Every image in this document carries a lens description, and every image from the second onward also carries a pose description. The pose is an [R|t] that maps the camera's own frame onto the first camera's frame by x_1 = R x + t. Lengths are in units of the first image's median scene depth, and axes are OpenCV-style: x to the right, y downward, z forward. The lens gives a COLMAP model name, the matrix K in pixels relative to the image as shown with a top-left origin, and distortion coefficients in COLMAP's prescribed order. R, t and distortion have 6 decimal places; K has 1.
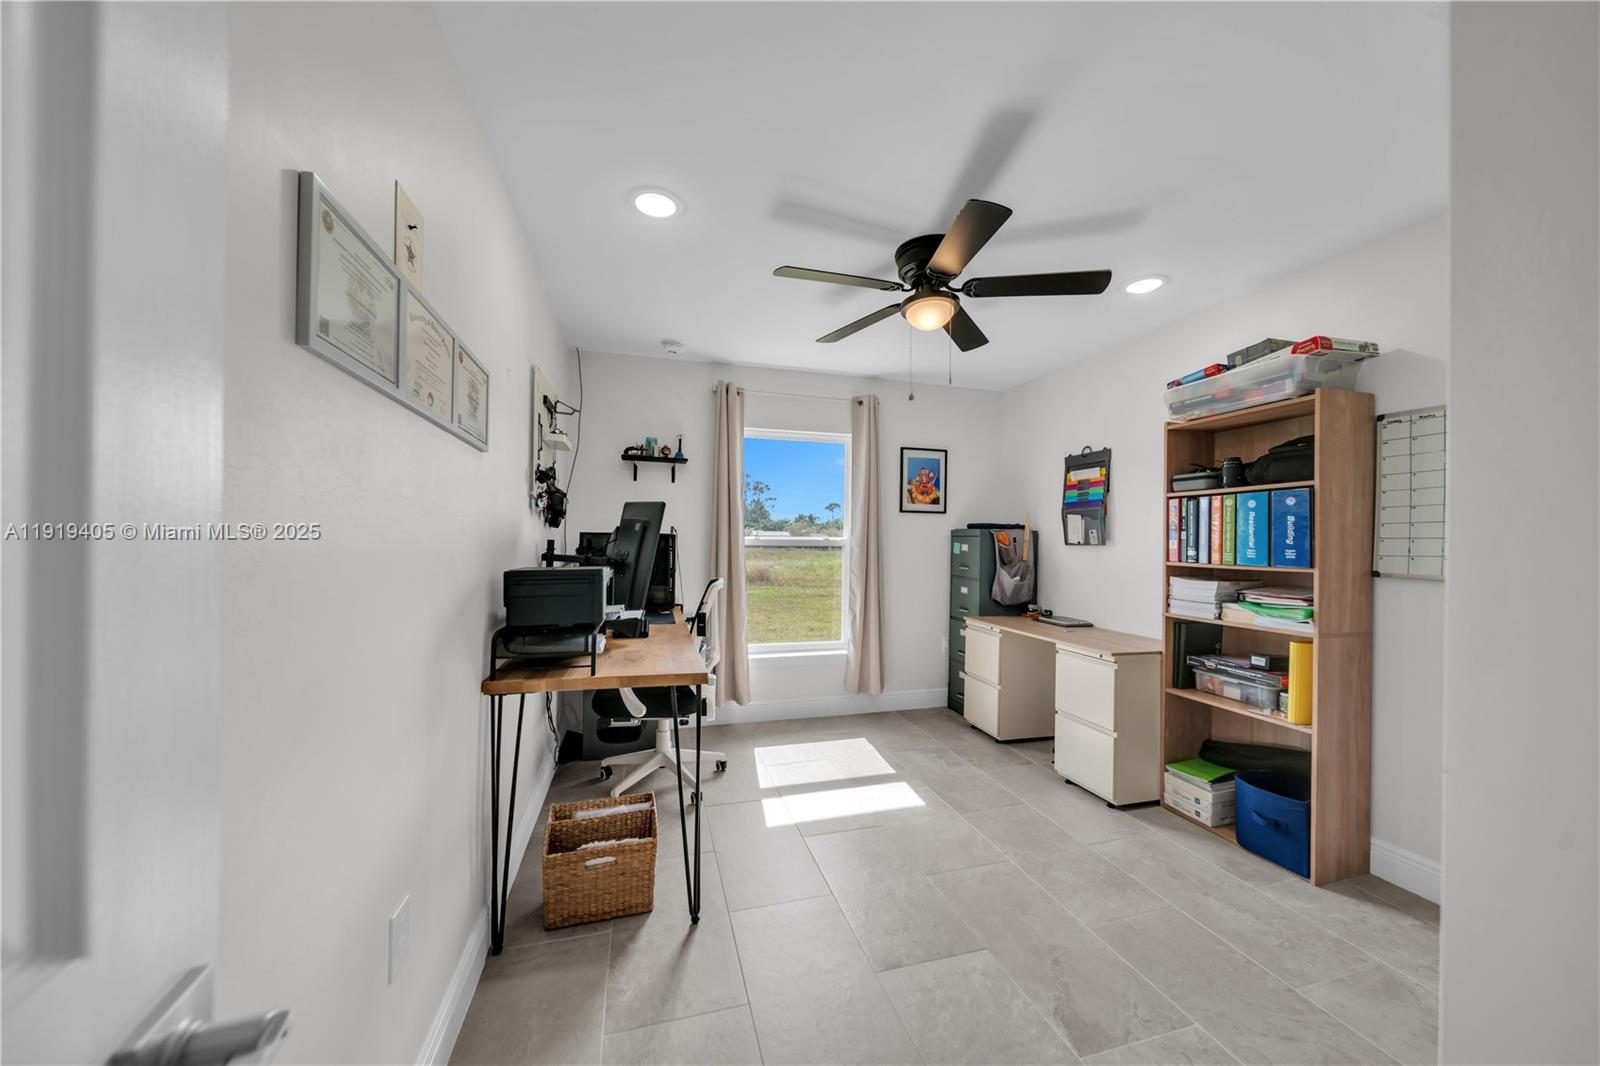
lens RADIAL K [[558.6, 0, 796.1], [0, 558.6, 536.0], [0, 0, 1]] dist [-0.001693, -0.000501]
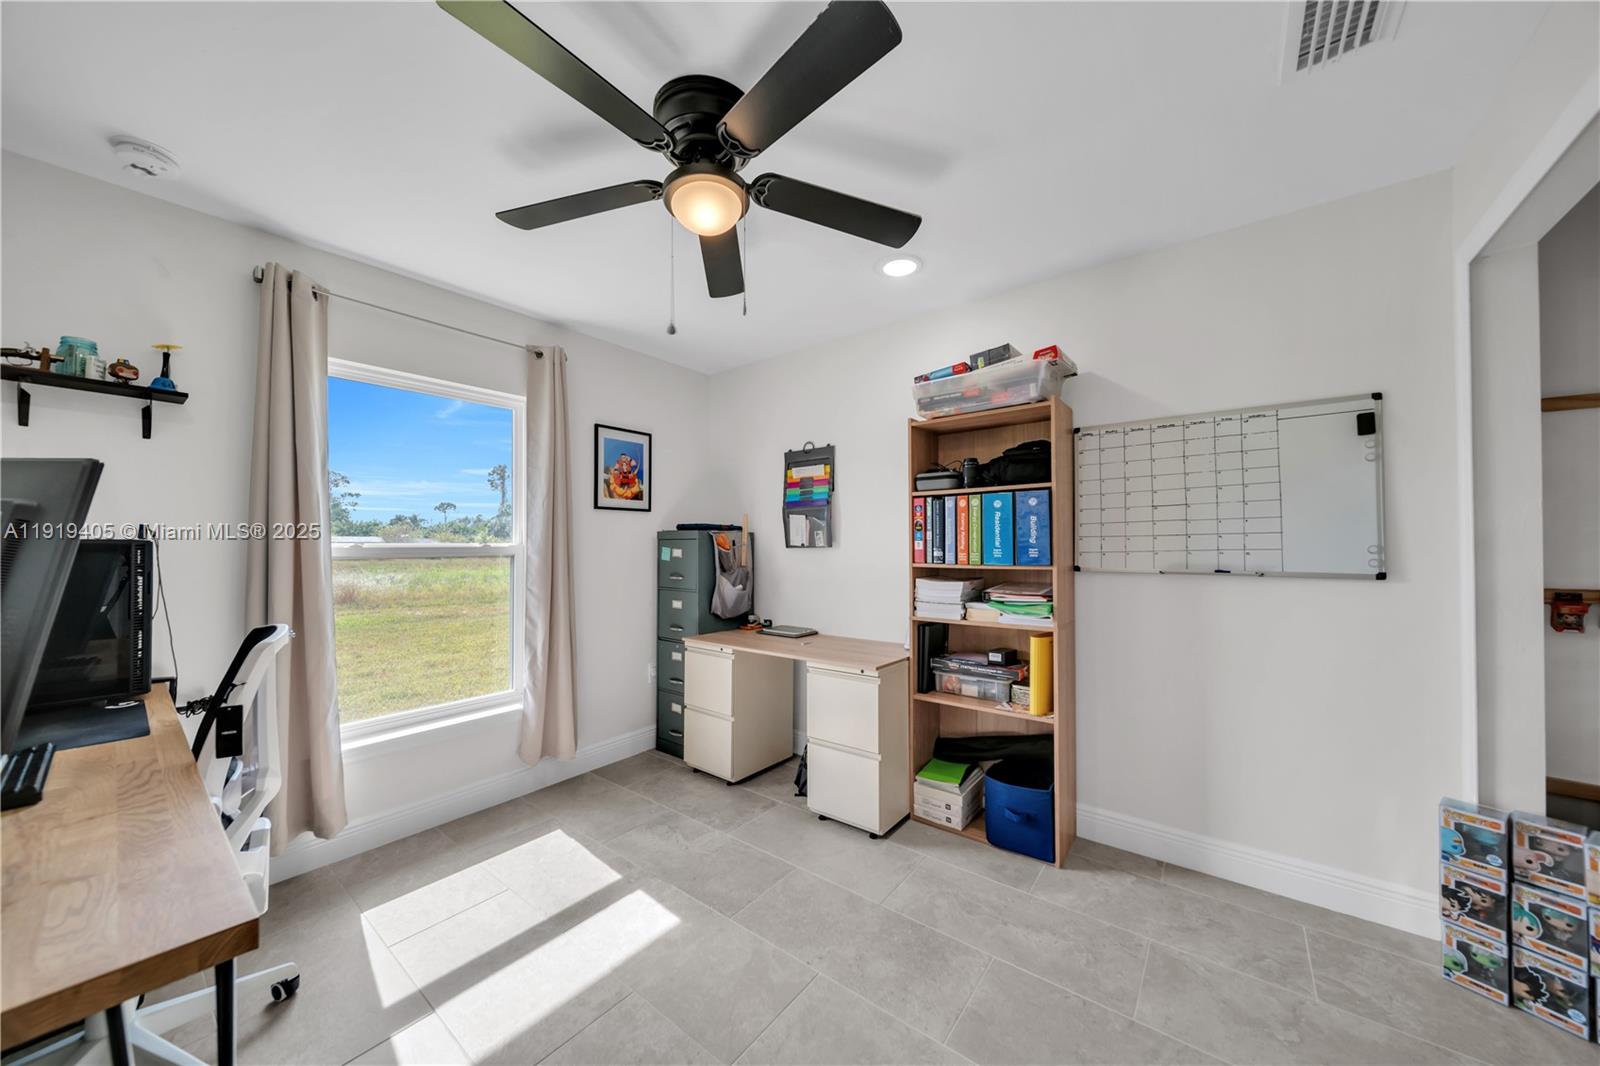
lens RADIAL K [[558.6, 0, 804.4], [0, 558.6, 536.0], [0, 0, 1]] dist [-0.001693, -0.000501]
pose [[0.803722, -0.006297, 0.594971, -0.046121], [0.010187, 0.999943, -0.003179, 0.000113], [-0.594917, 0.008616, 0.803741, 0.265320]]
